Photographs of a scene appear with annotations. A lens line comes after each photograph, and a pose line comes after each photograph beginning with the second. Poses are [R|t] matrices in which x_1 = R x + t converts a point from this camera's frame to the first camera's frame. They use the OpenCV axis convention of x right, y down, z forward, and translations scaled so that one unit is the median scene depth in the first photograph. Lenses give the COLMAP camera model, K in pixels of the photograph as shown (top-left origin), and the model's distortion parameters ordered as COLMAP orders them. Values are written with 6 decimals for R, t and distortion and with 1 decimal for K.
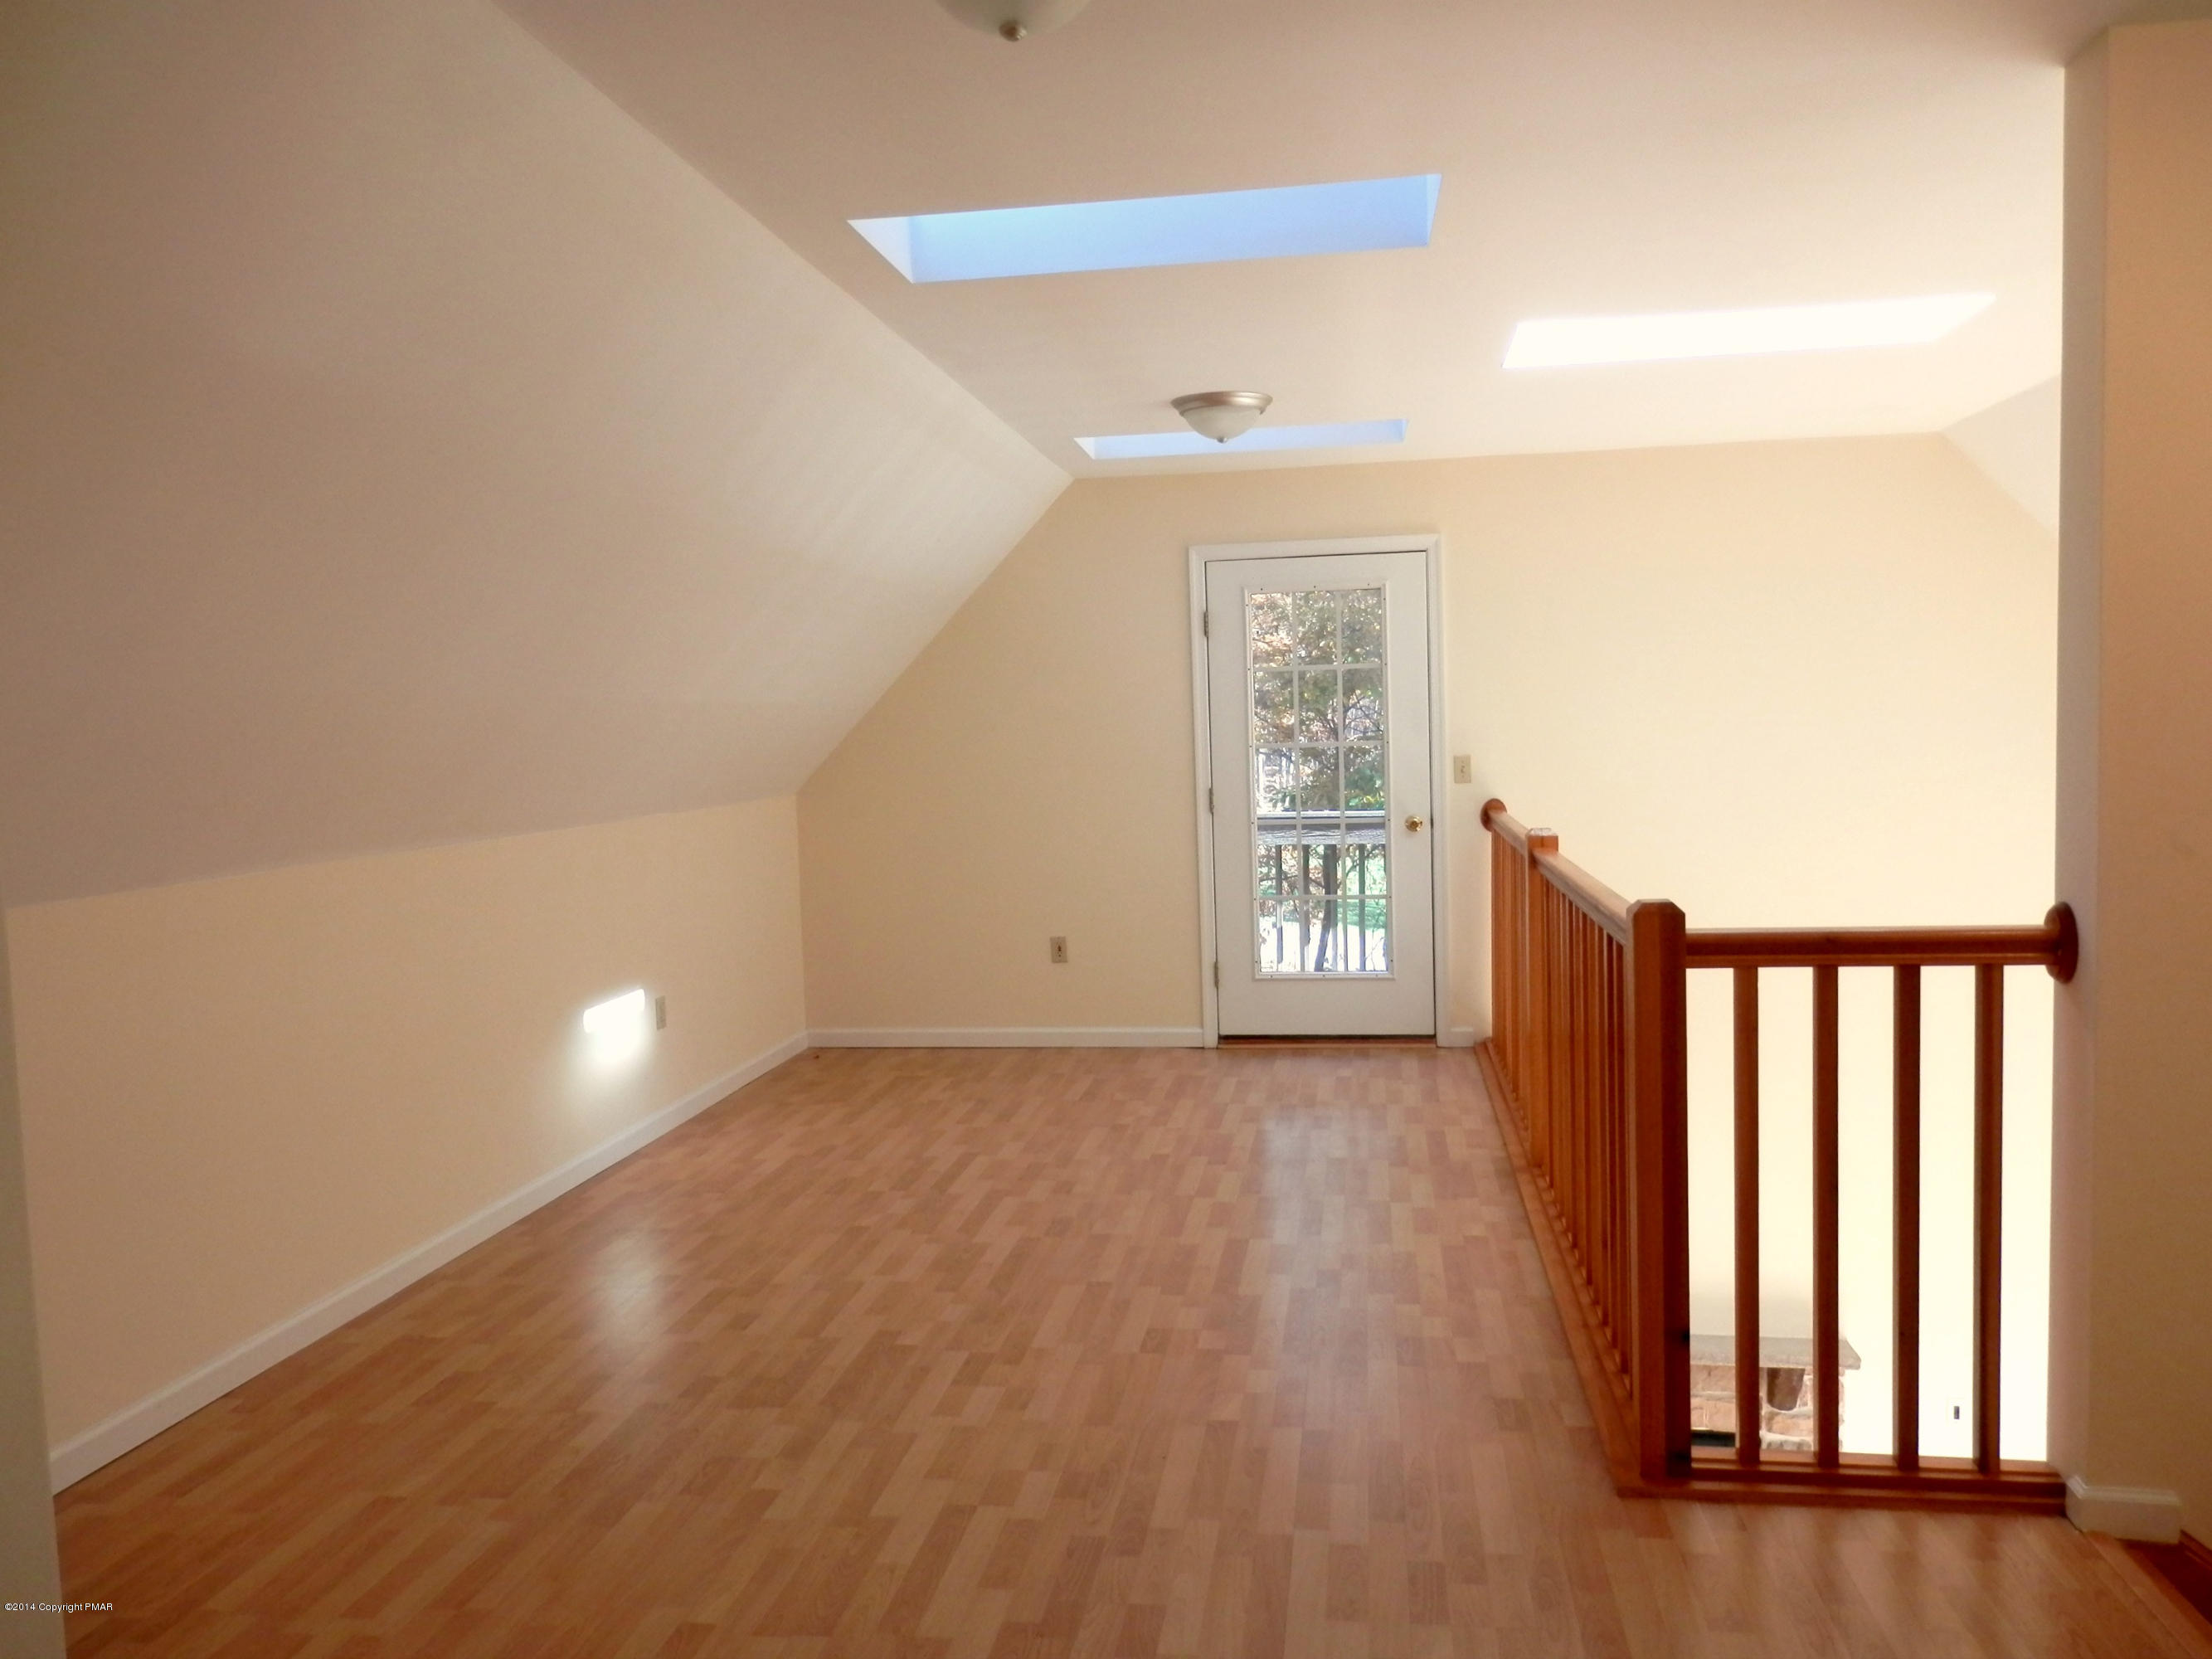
lens RADIAL K [[1607.8, 0, 1106.0], [0, 1607.8, 829.5], [0, 0, 1]] dist [-0.005895, -0.001724]
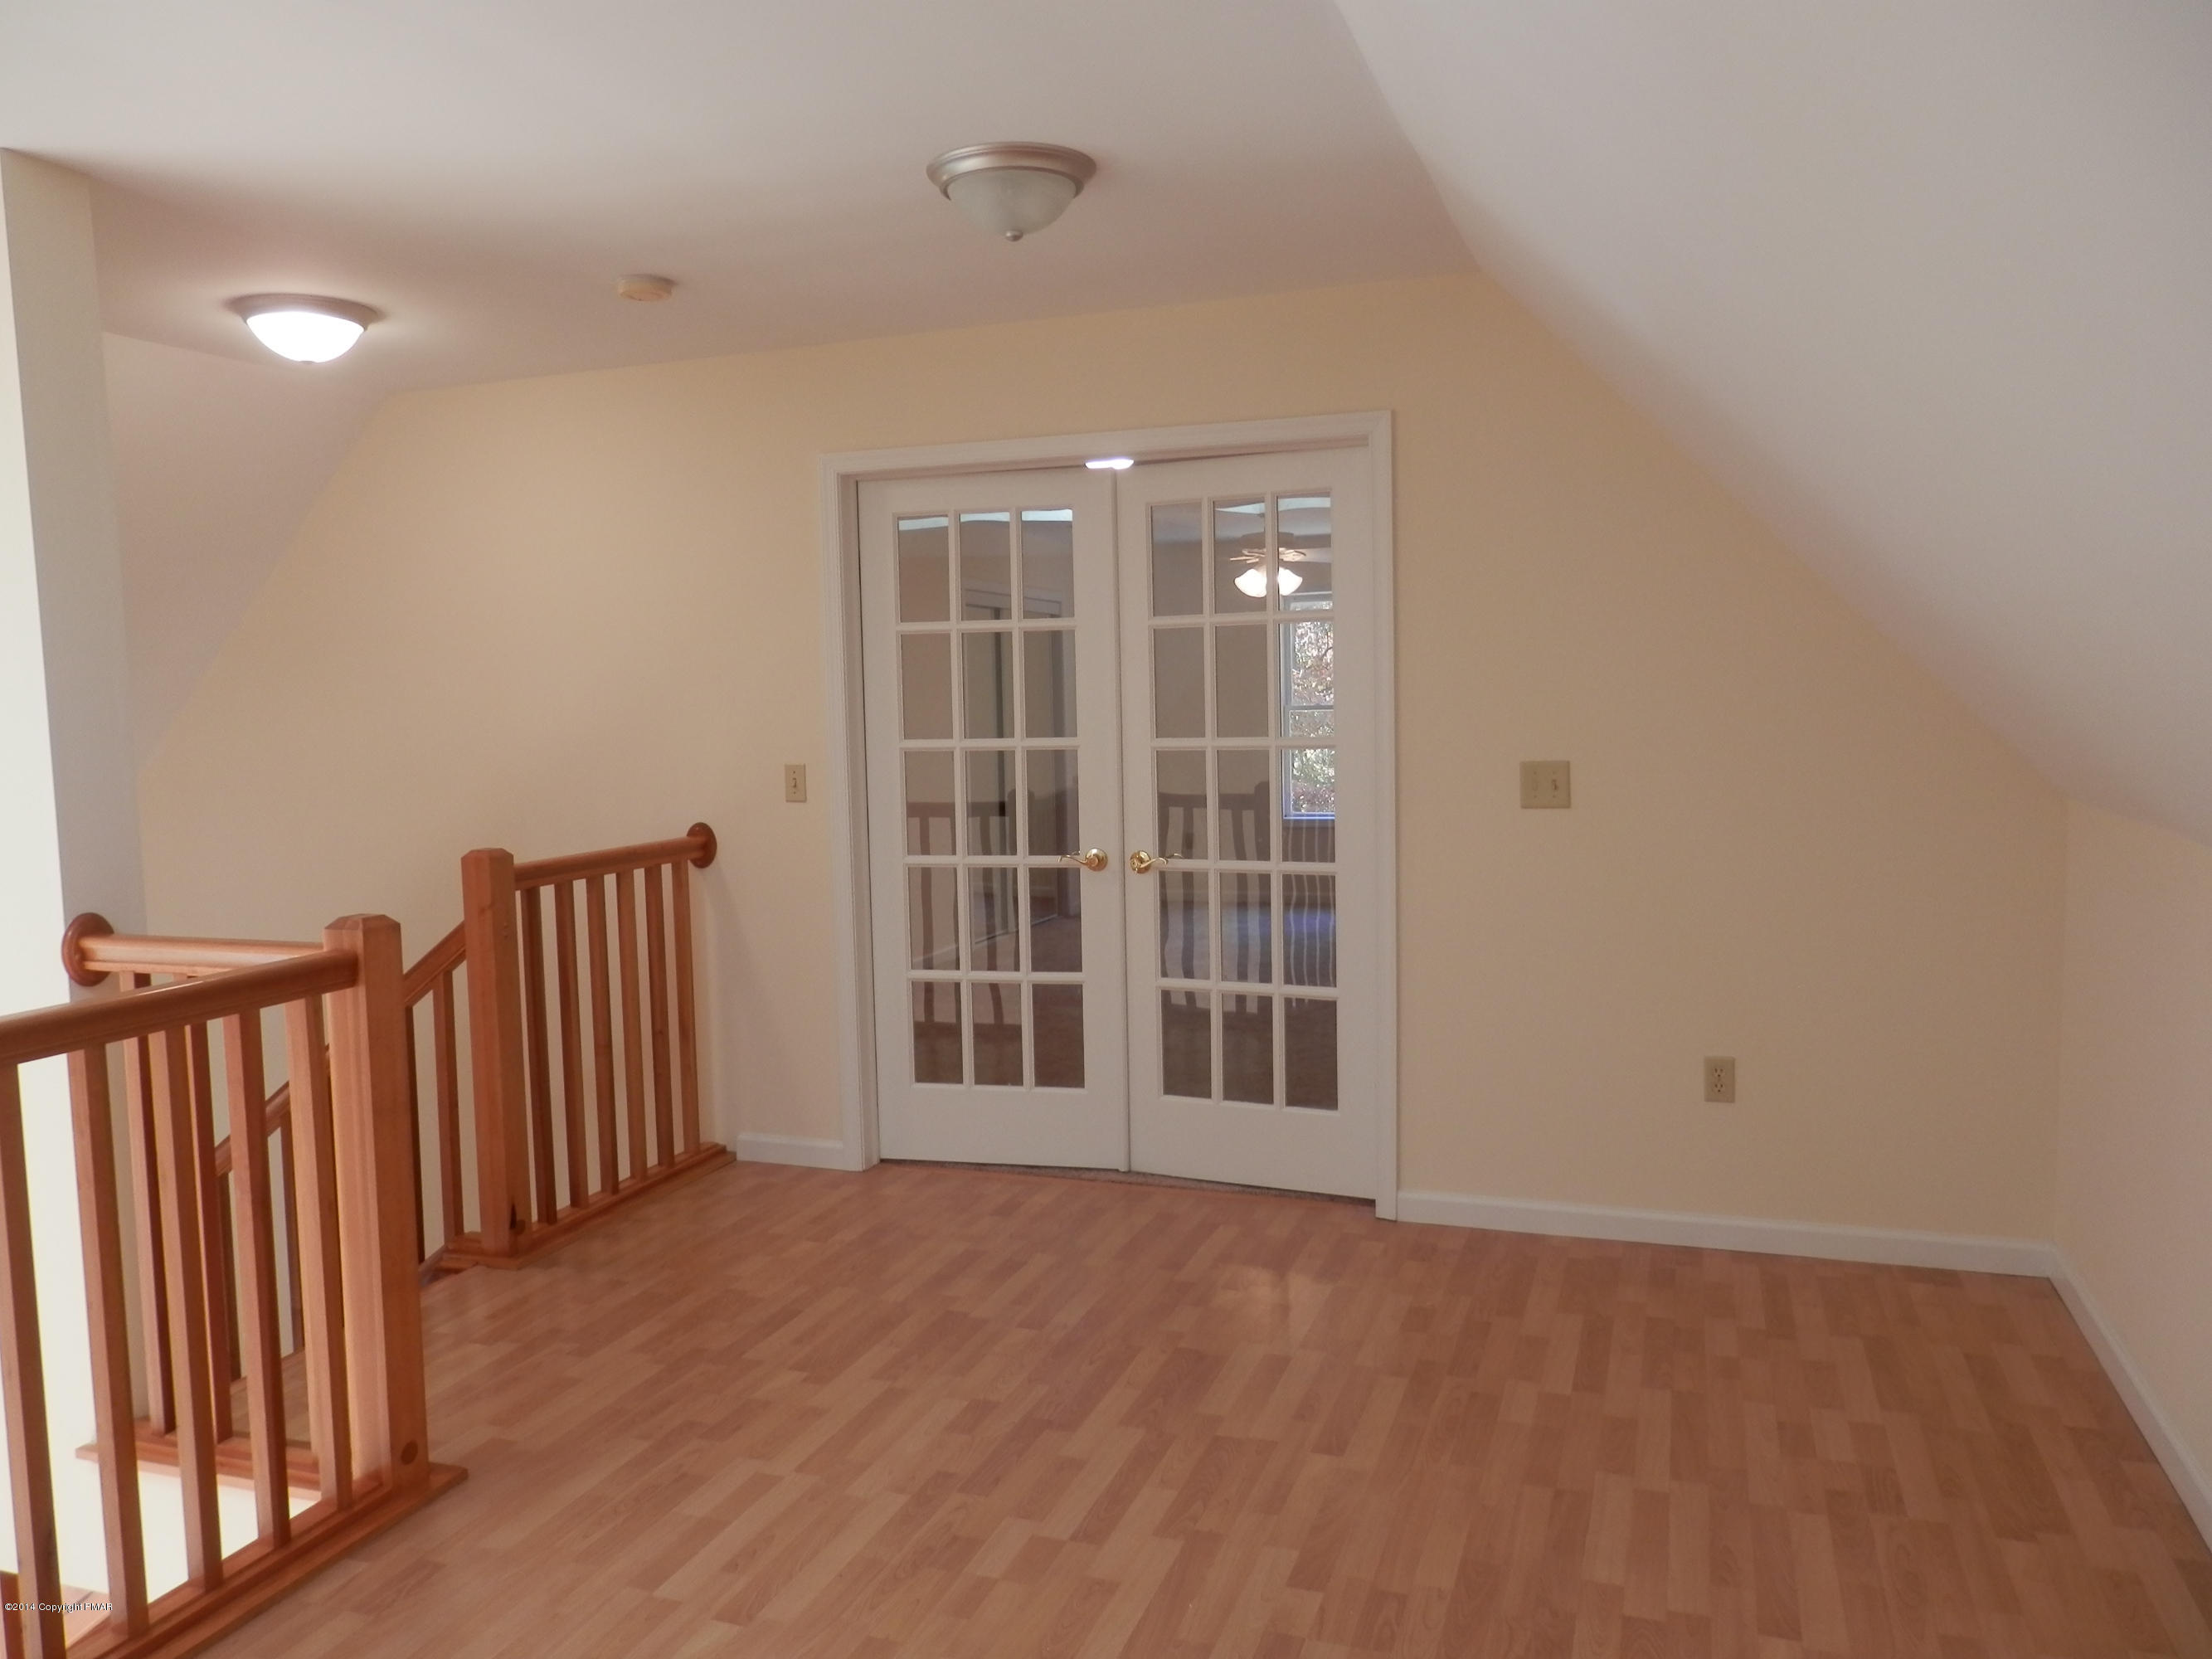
lens RADIAL K [[1607.8, 0, 1106.0], [0, 1607.8, 829.5], [0, 0, 1]] dist [-0.005895, -0.001724]
pose [[-0.981216, 0.038628, 0.189005, -0.303883], [0.063623, 0.989728, 0.128023, -0.108497], [-0.182118, 0.137643, -0.973595, 1.911376]]
